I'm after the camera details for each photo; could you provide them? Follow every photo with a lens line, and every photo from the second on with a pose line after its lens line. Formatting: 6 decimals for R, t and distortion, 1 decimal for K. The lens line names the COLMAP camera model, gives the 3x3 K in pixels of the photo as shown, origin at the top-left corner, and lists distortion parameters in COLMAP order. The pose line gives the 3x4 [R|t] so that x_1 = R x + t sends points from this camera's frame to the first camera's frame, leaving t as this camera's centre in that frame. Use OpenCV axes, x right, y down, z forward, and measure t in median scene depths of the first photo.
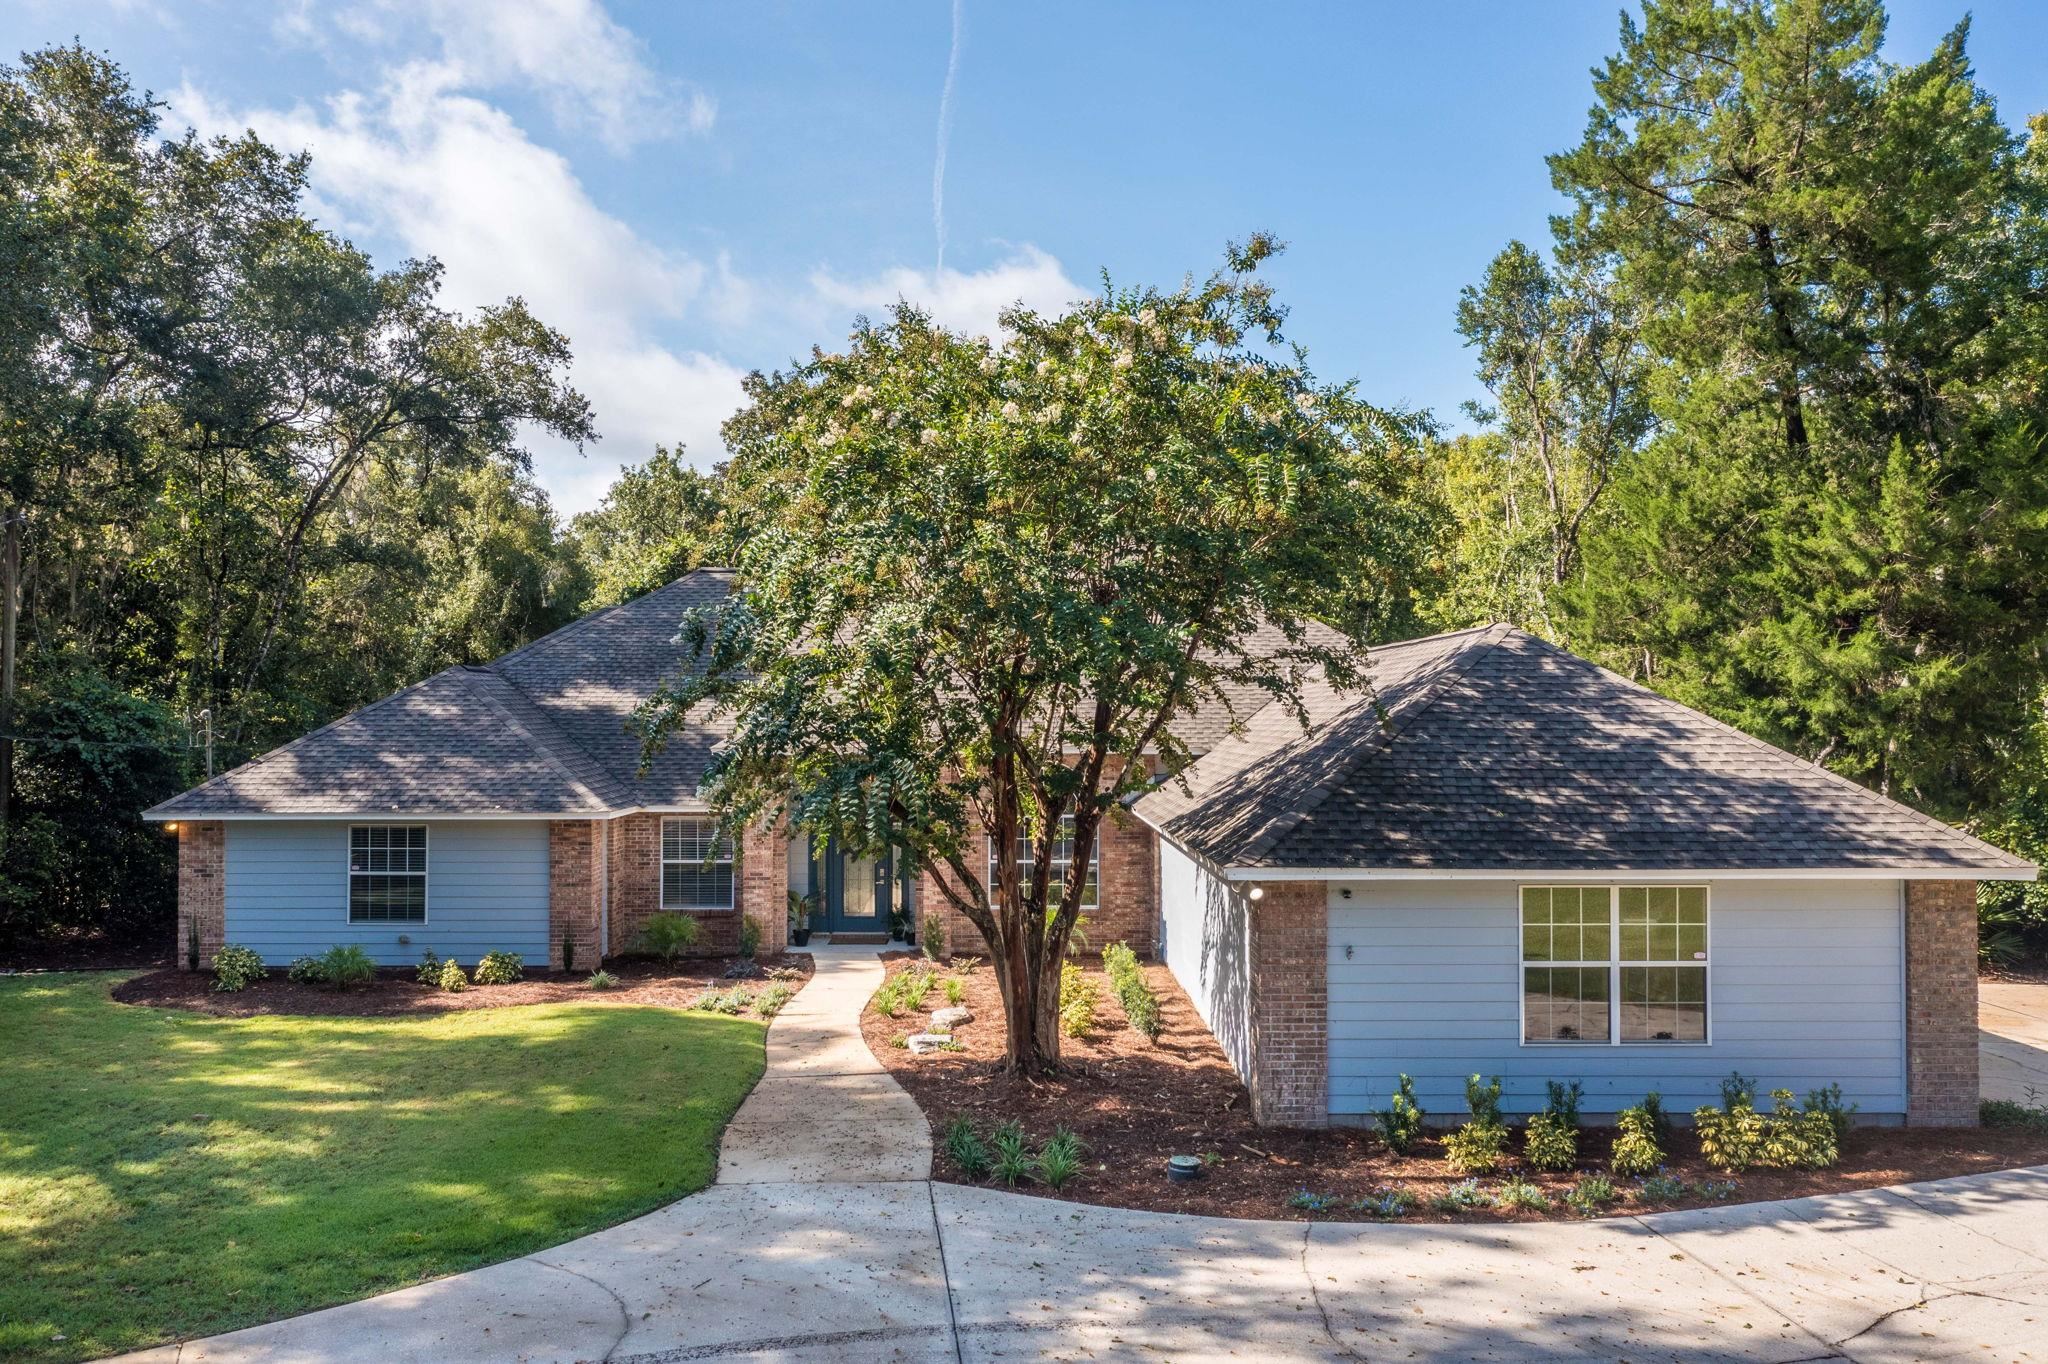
lens RADIAL K [[1606.6, 0, 1018.9], [0, 1606.6, 679.4], [0, 0, 1]] dist [-0.012808, 0.026582]
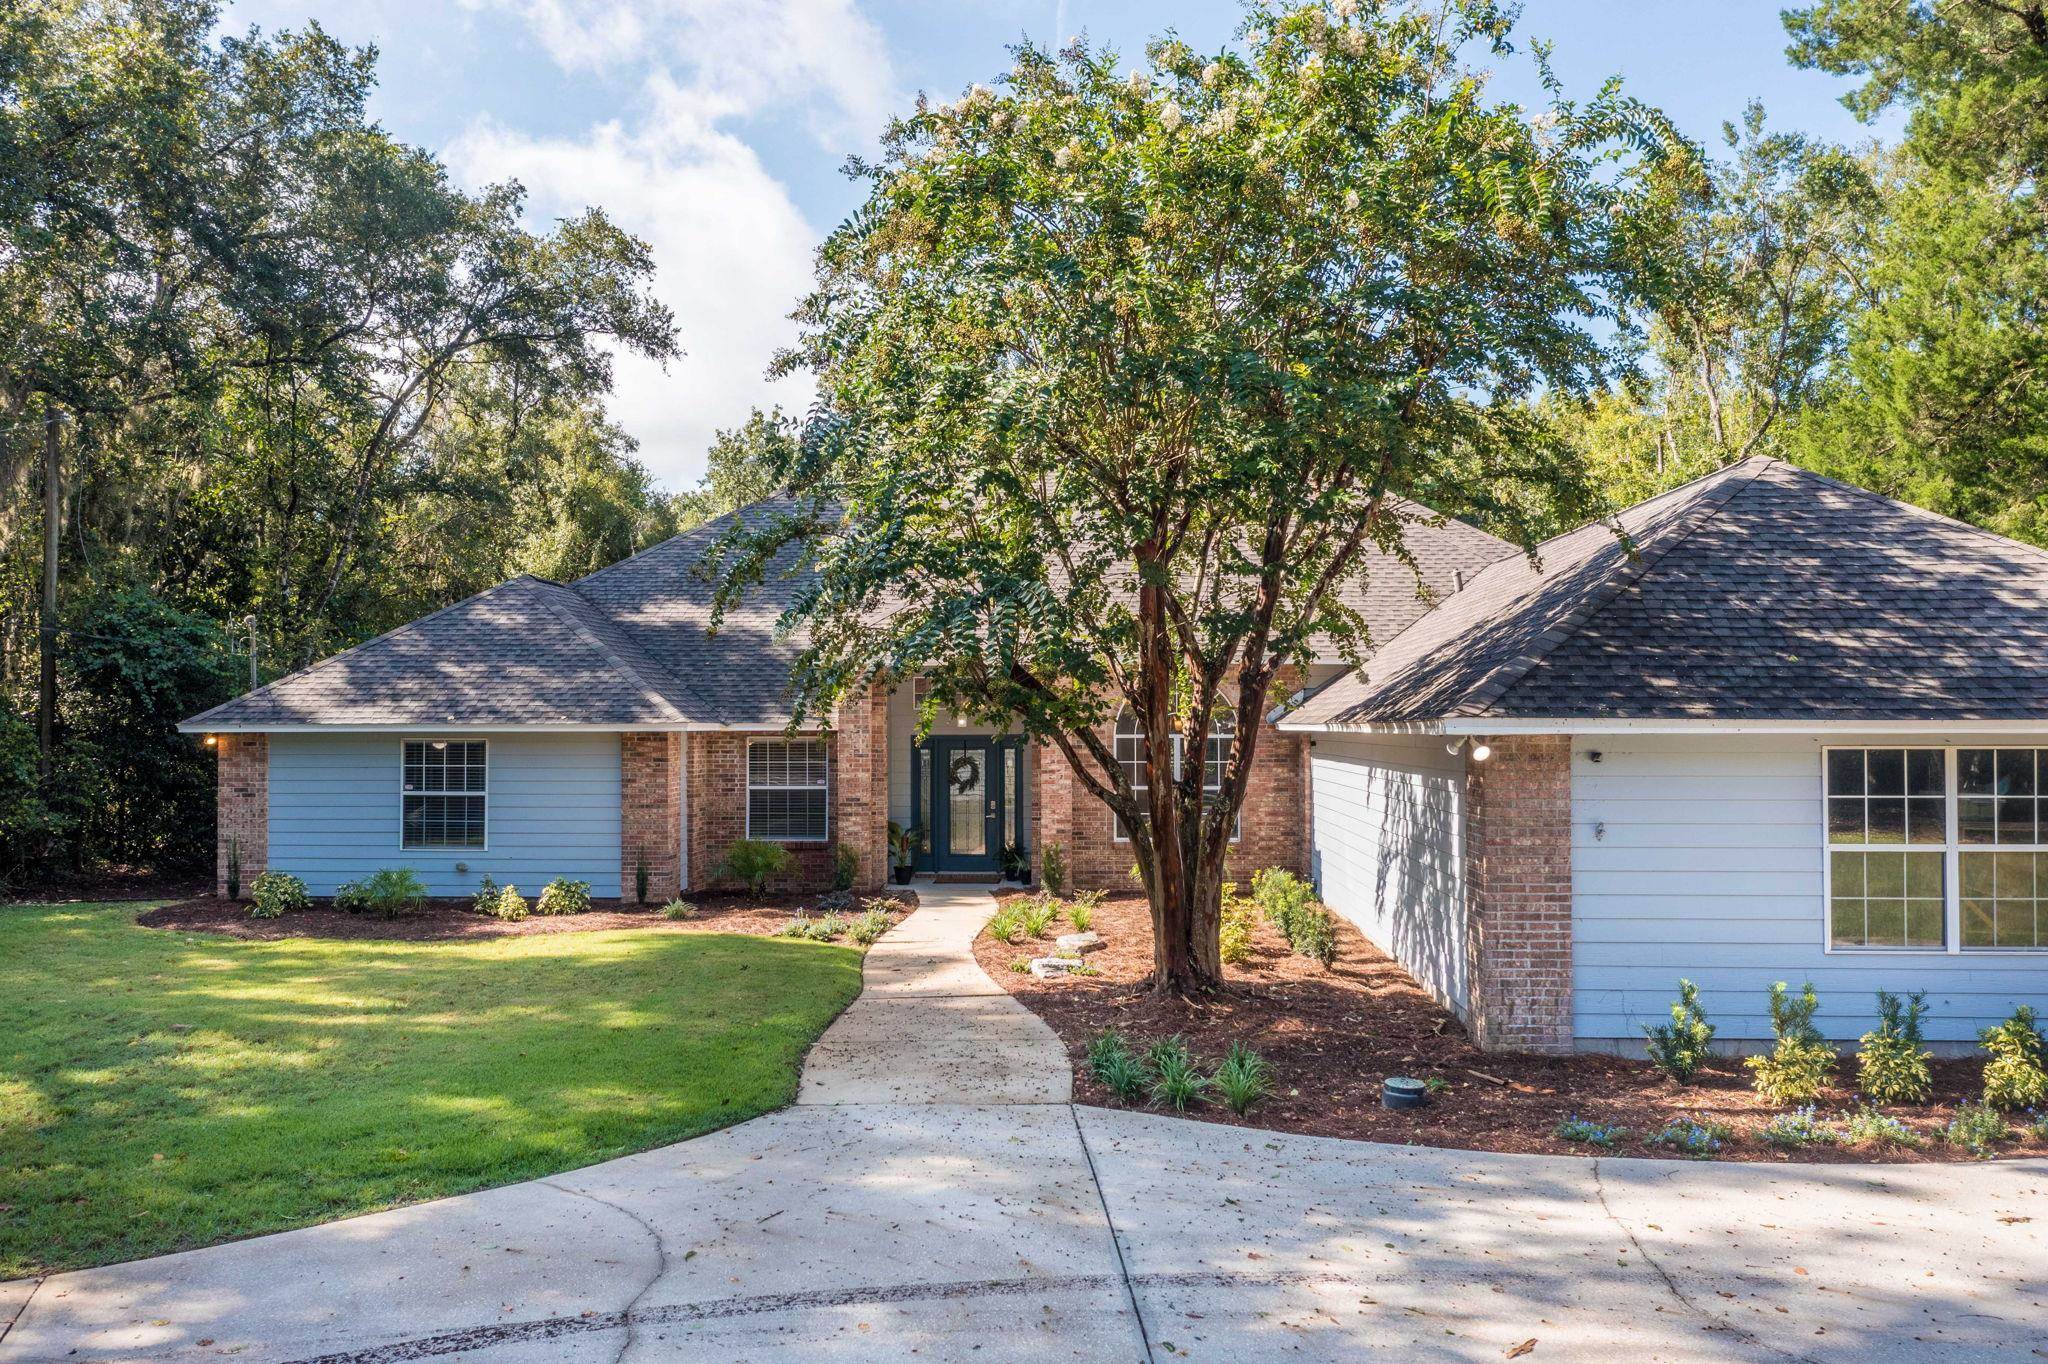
lens RADIAL K [[1606.6, 0, 1016.8], [0, 1606.6, 684.6], [0, 0, 1]] dist [-0.012808, 0.026582]
pose [[0.998024, -0.002958, -0.062771, -0.025655], [0.003017, 0.999995, 0.000842, 0.086546], [0.062768, -0.001030, 0.998028, 0.180343]]
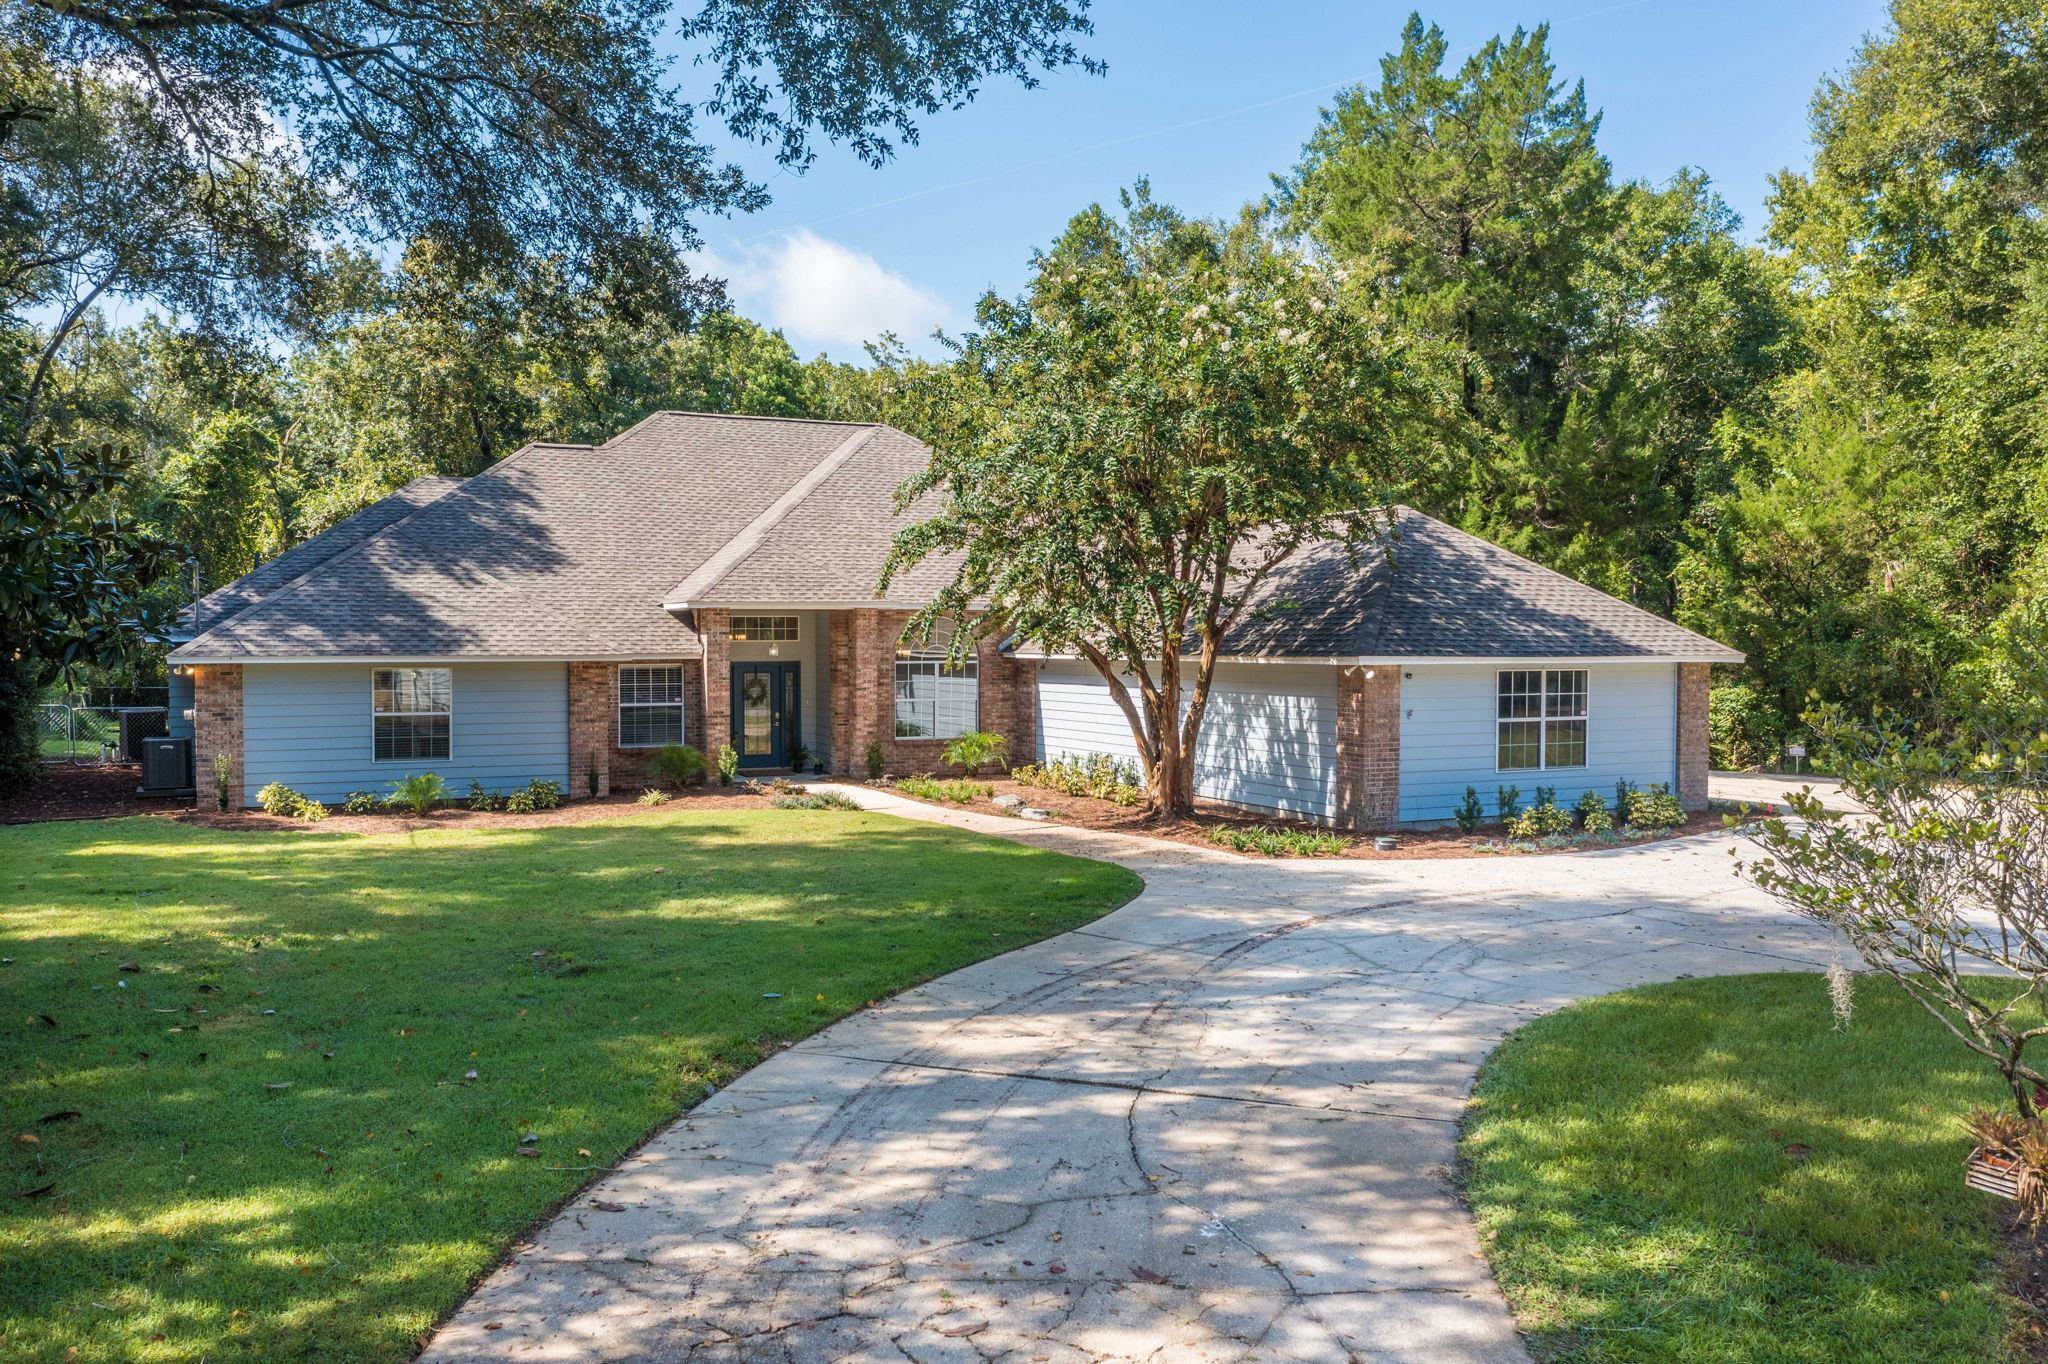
lens RADIAL K [[1606.6, 0, 1010.4], [0, 1606.6, 678.4], [0, 0, 1]] dist [-0.012808, 0.026582]
pose [[0.907324, -0.009879, 0.420316, -0.685179], [-0.010911, 0.998834, 0.047029, 0.061866], [-0.420291, -0.047257, 0.906158, -0.184972]]
